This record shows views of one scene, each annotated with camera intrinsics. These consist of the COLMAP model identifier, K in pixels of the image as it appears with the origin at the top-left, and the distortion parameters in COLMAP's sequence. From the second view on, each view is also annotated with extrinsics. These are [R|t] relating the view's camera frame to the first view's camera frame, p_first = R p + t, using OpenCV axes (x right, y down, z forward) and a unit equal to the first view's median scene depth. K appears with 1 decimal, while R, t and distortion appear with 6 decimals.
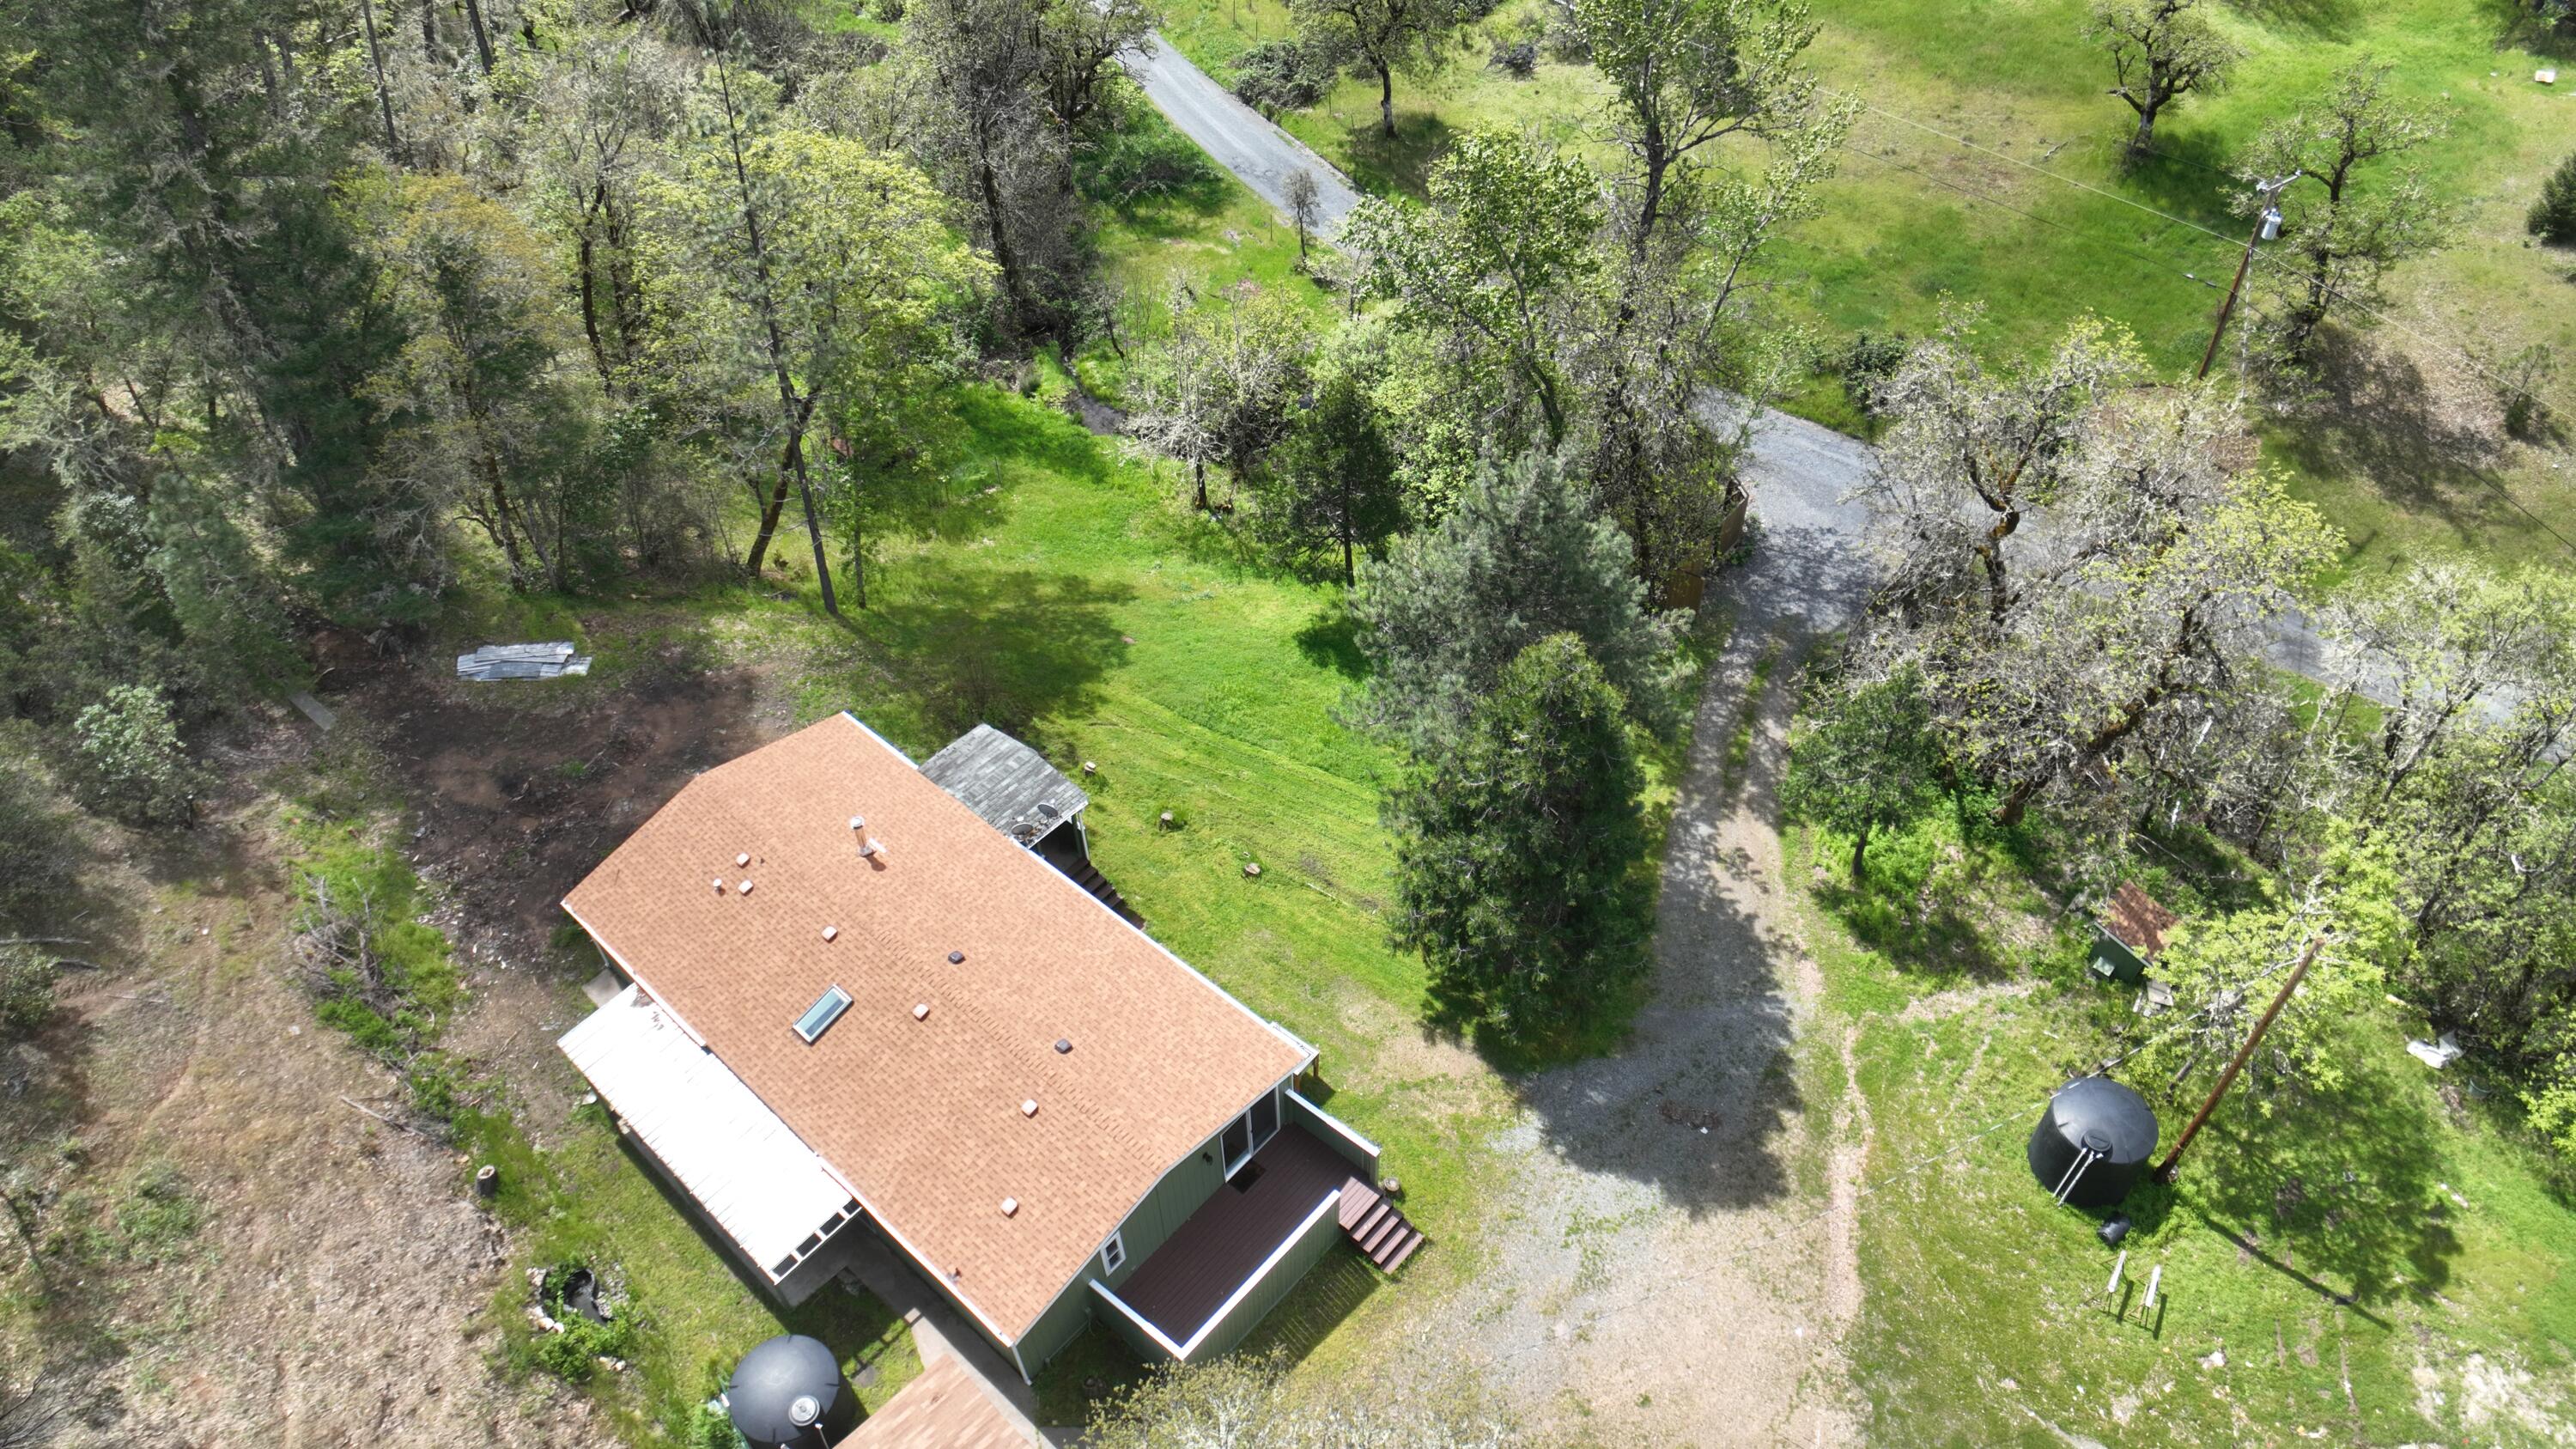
lens RADIAL K [[1539.1, 0, 1270.3], [0, 1539.1, 713.5], [0, 0, 1]] dist [-0.120621, 0.020935]
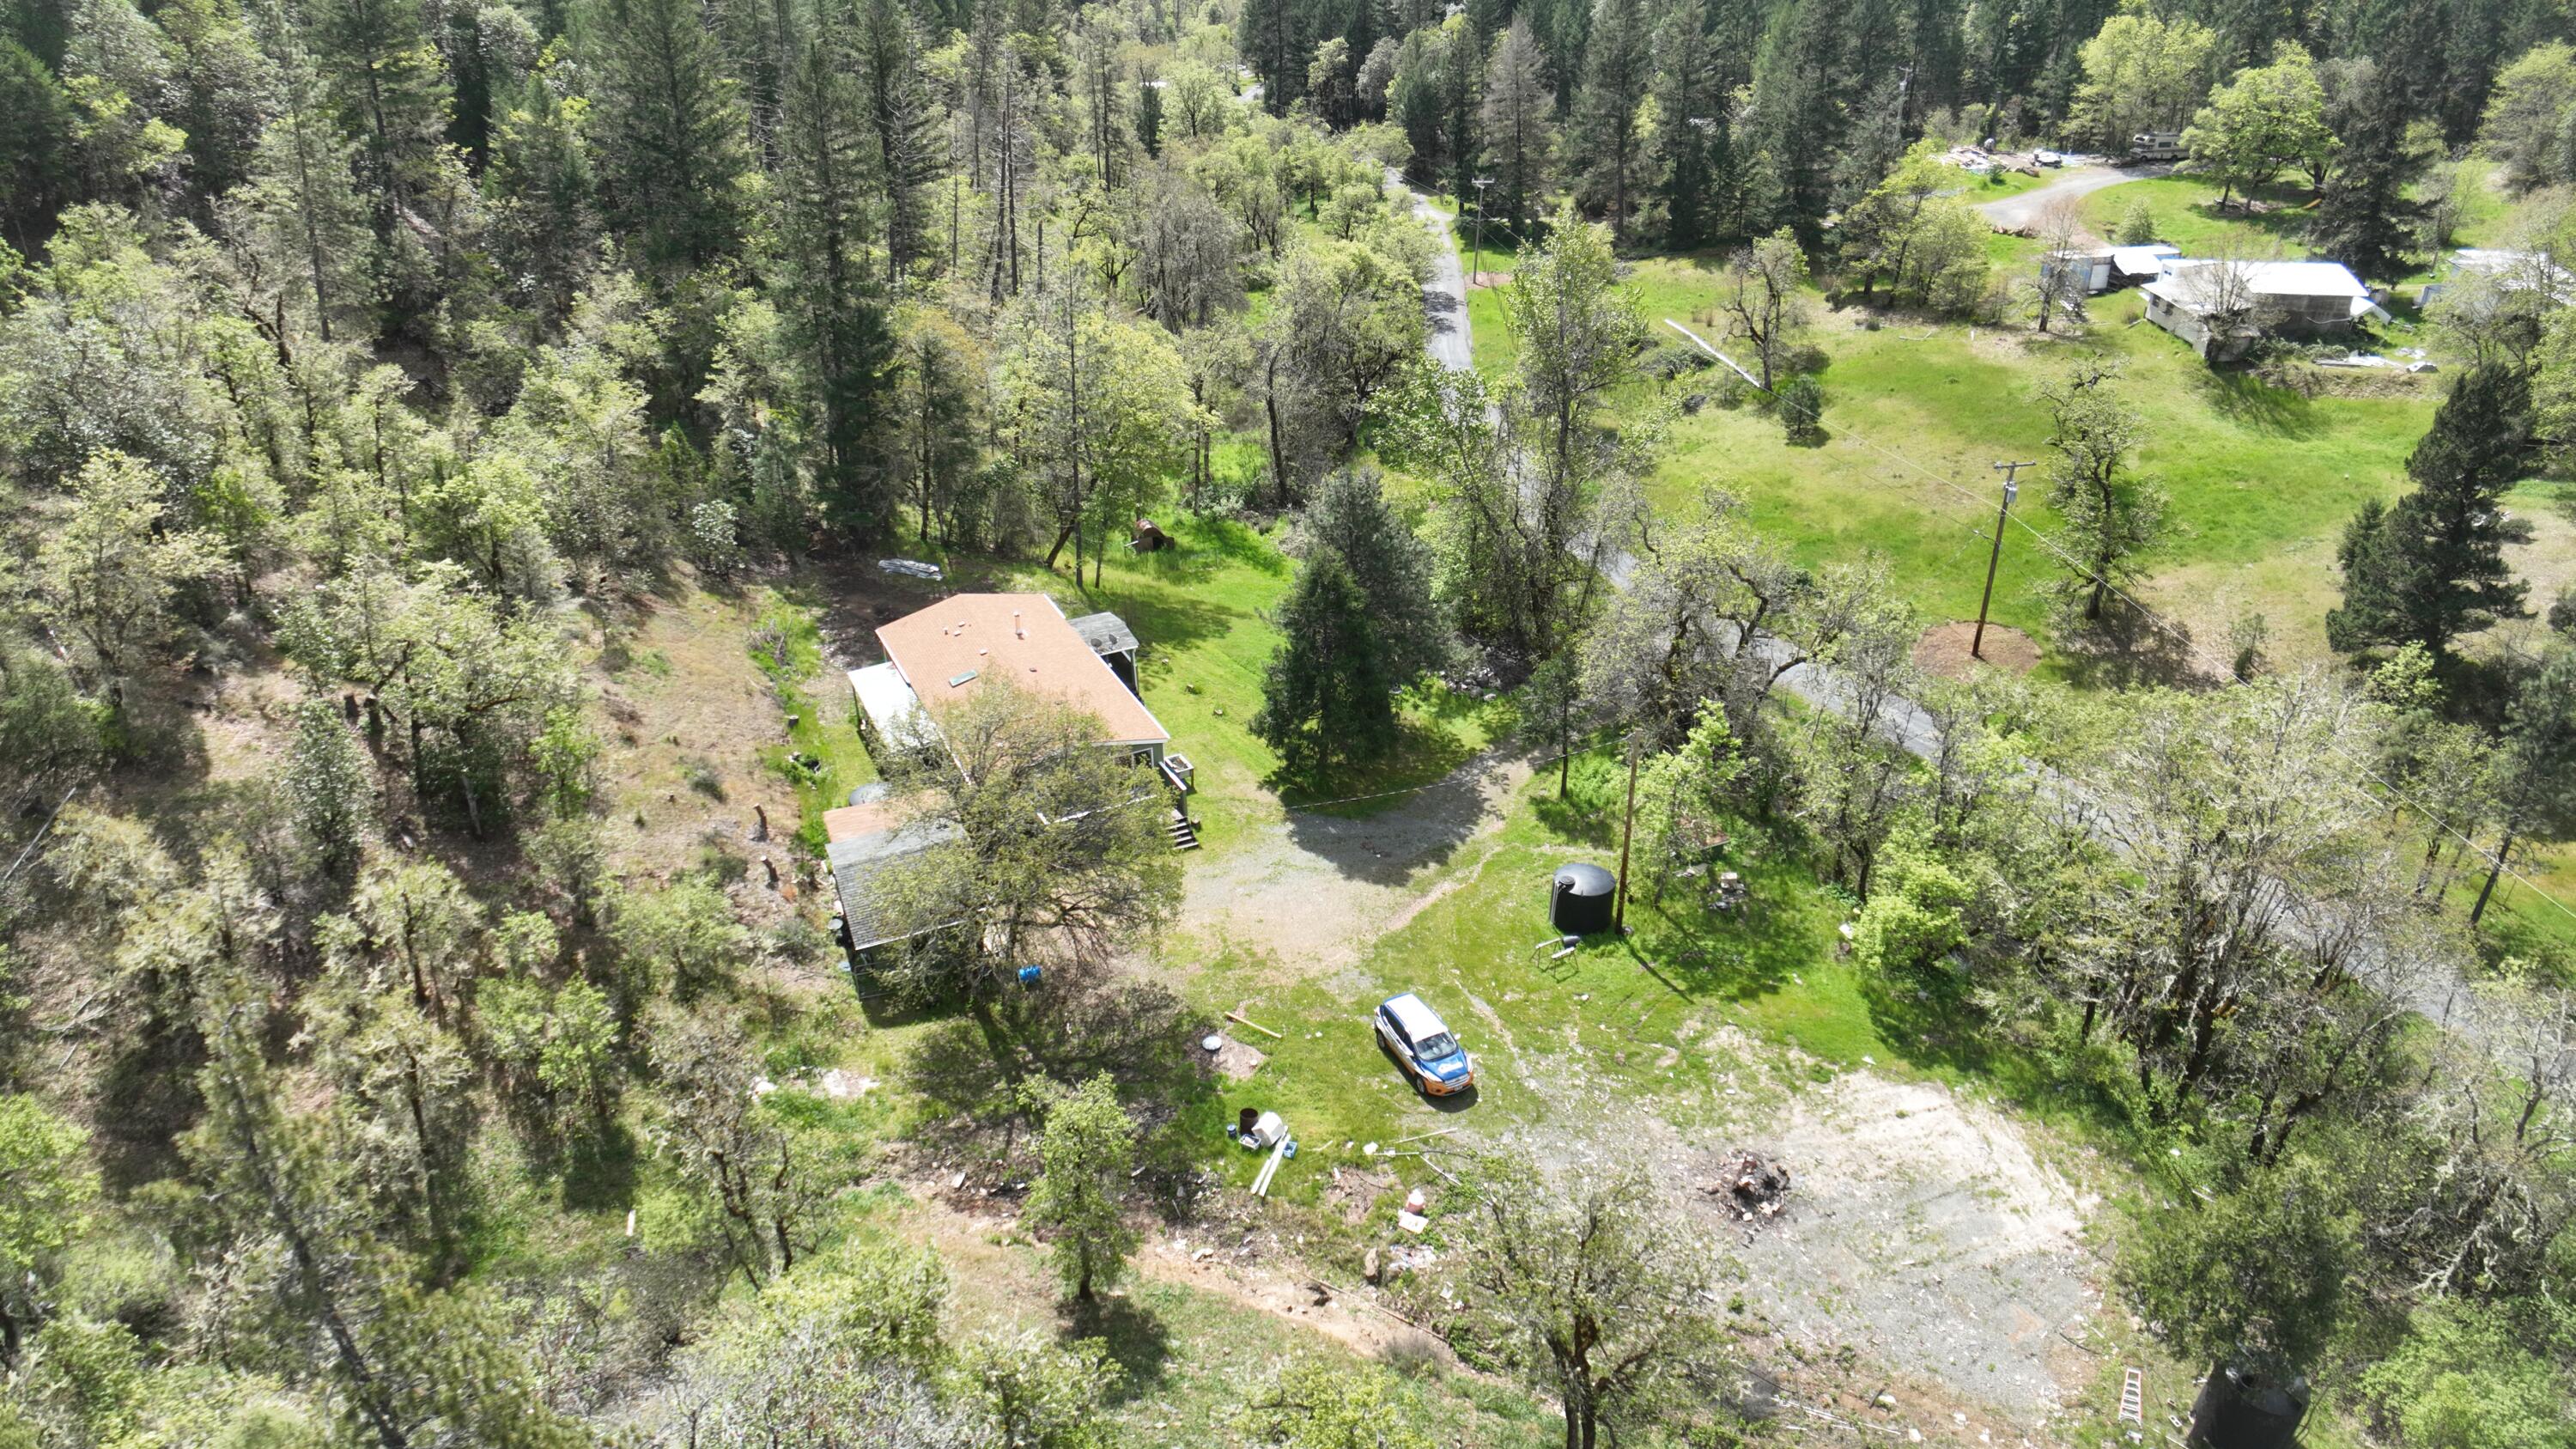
lens RADIAL K [[1539.1, 0, 1294.4], [0, 1539.1, 738.3], [0, 0, 1]] dist [-0.120621, 0.020935]
pose [[0.929883, 0.193193, -0.313041, 0.643694], [-0.262717, 0.944436, -0.197537, 0.465346], [0.257484, 0.265928, 0.928970, -0.643013]]
